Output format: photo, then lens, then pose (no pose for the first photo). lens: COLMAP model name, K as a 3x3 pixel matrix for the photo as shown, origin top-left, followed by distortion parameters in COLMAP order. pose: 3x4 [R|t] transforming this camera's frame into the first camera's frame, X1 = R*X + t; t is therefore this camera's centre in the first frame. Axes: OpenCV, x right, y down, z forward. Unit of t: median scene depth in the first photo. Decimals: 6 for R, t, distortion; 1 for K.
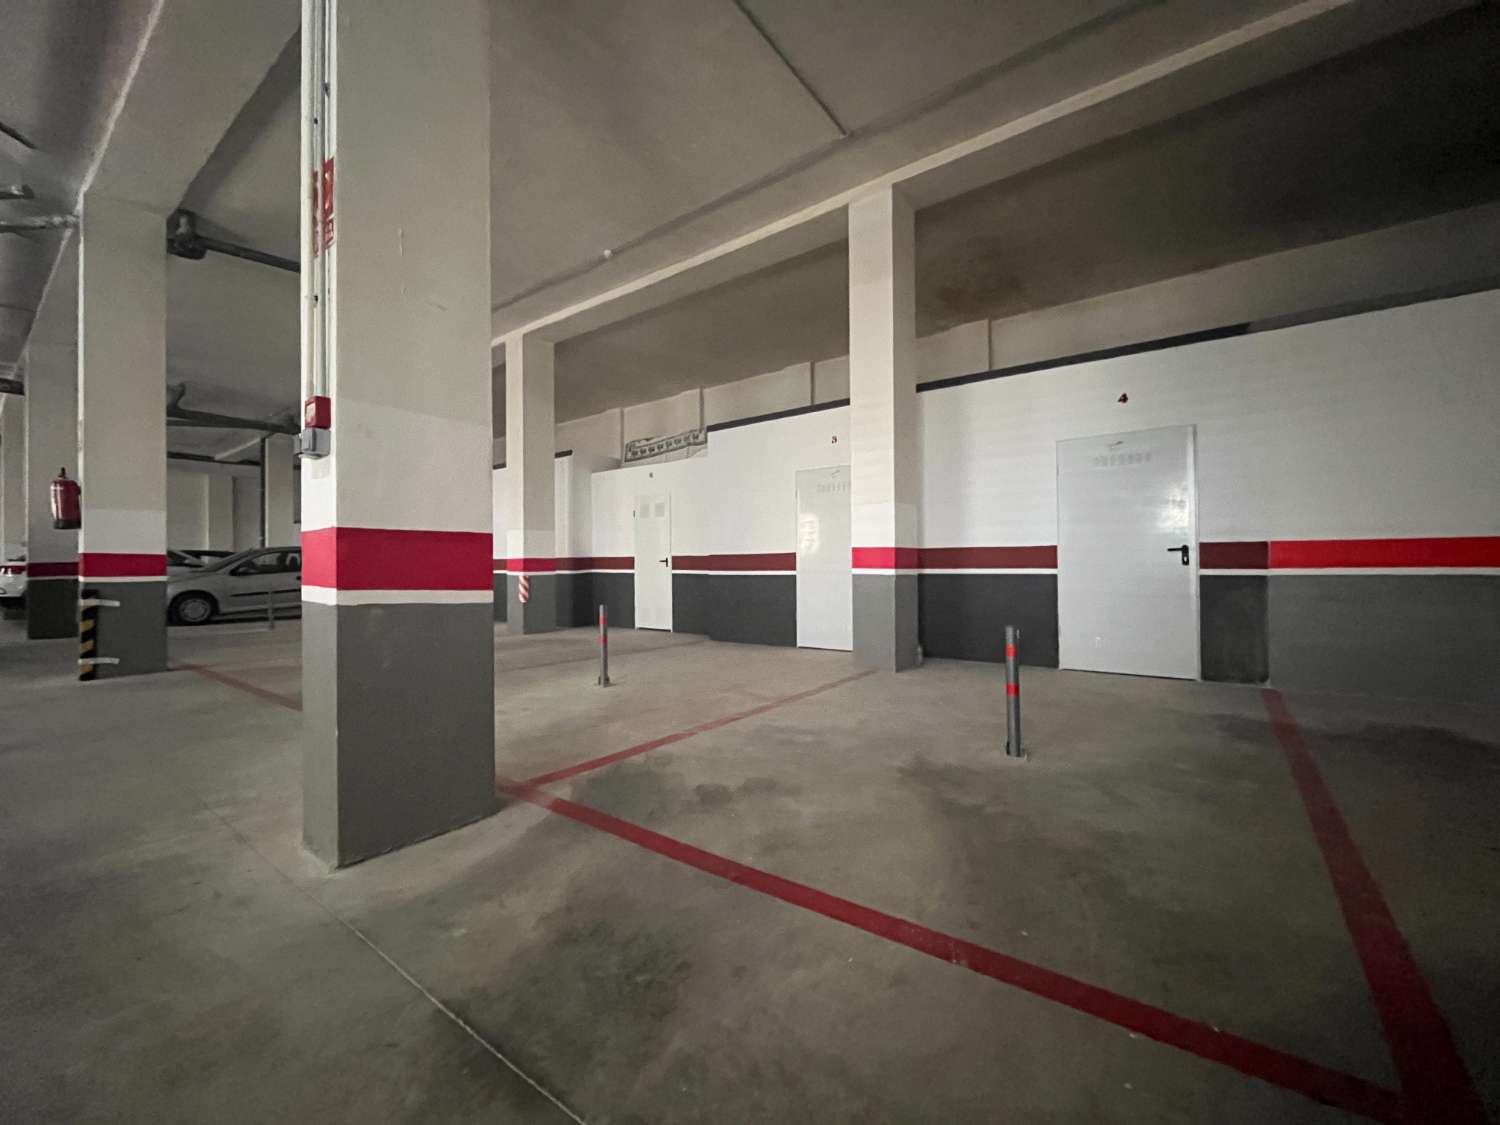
lens RADIAL K [[608.3, 0, 752.4], [0, 608.3, 561.1], [0, 0, 1]] dist [-0.000065, -0.000415]
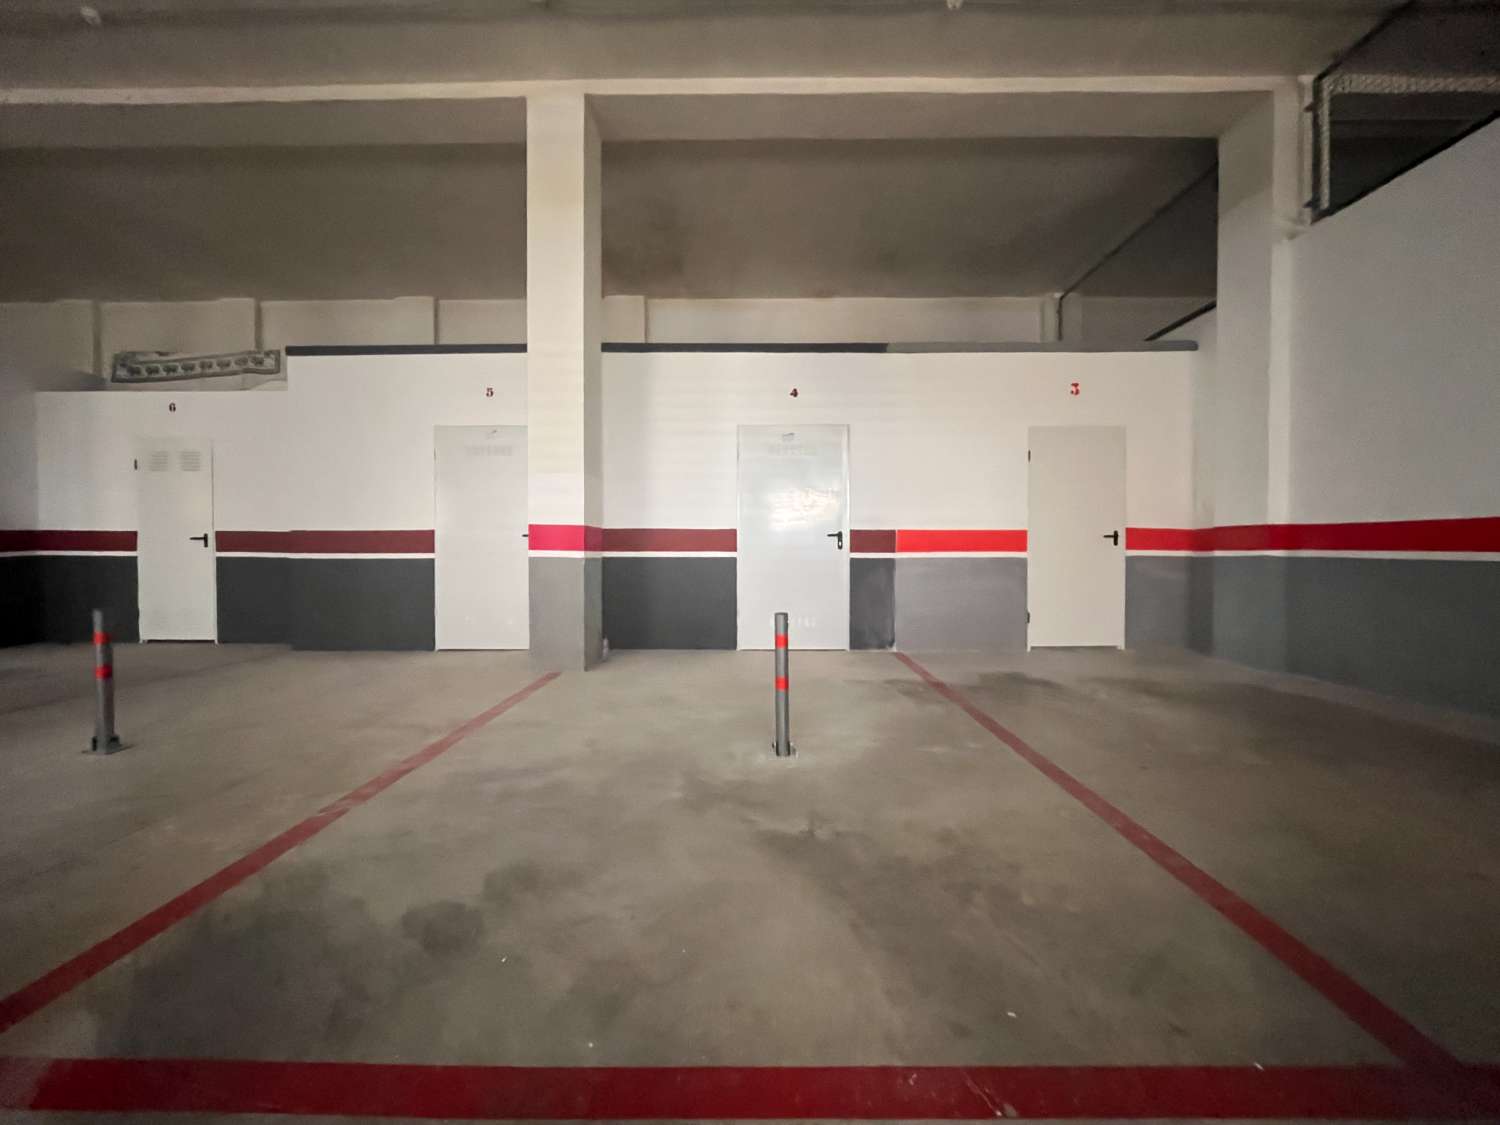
lens RADIAL K [[608.3, 0, 744.2], [0, 608.3, 557.7], [0, 0, 1]] dist [-0.000065, -0.000415]
pose [[0.811484, 0.000762, 0.584374, -0.080992], [-0.011381, 0.999830, 0.014499, 0.007172], [-0.584264, -0.018417, 0.811355, 0.168807]]
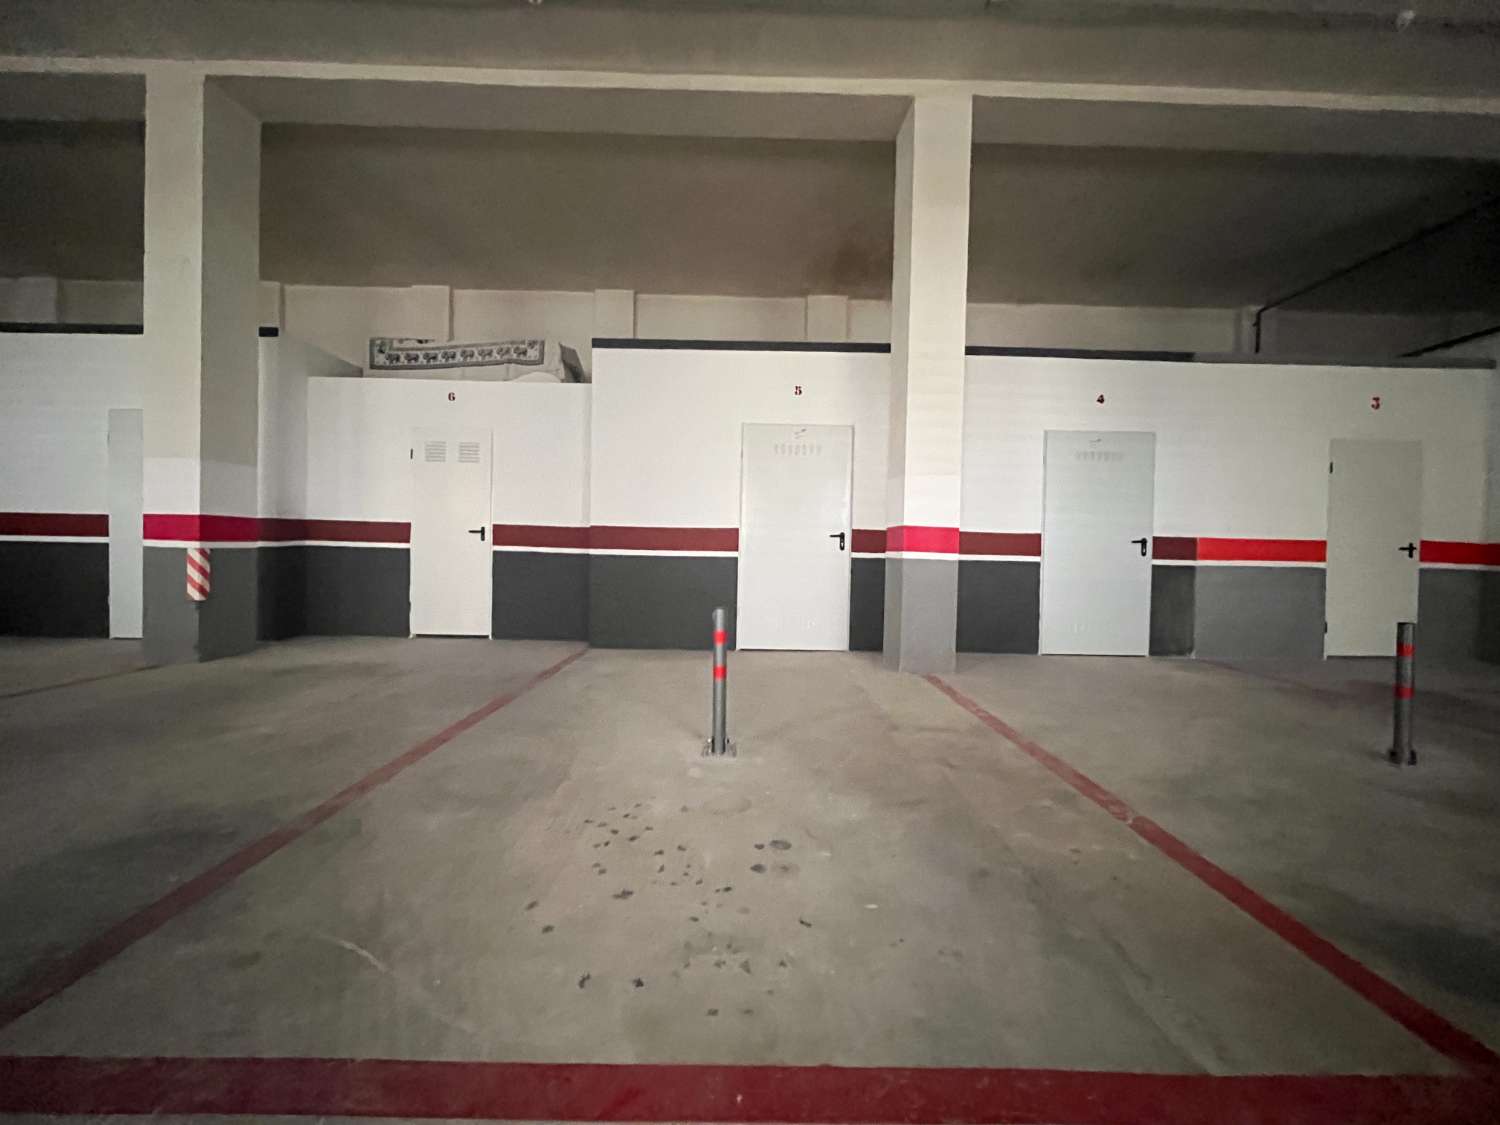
lens RADIAL K [[608.3, 0, 746.2], [0, 608.3, 559.9], [0, 0, 1]] dist [-0.000065, -0.000415]
pose [[0.795337, 0.013297, 0.606022, -0.505426], [-0.031413, 0.999320, 0.019299, 0.013841], [-0.605354, -0.034386, 0.795214, 0.486497]]
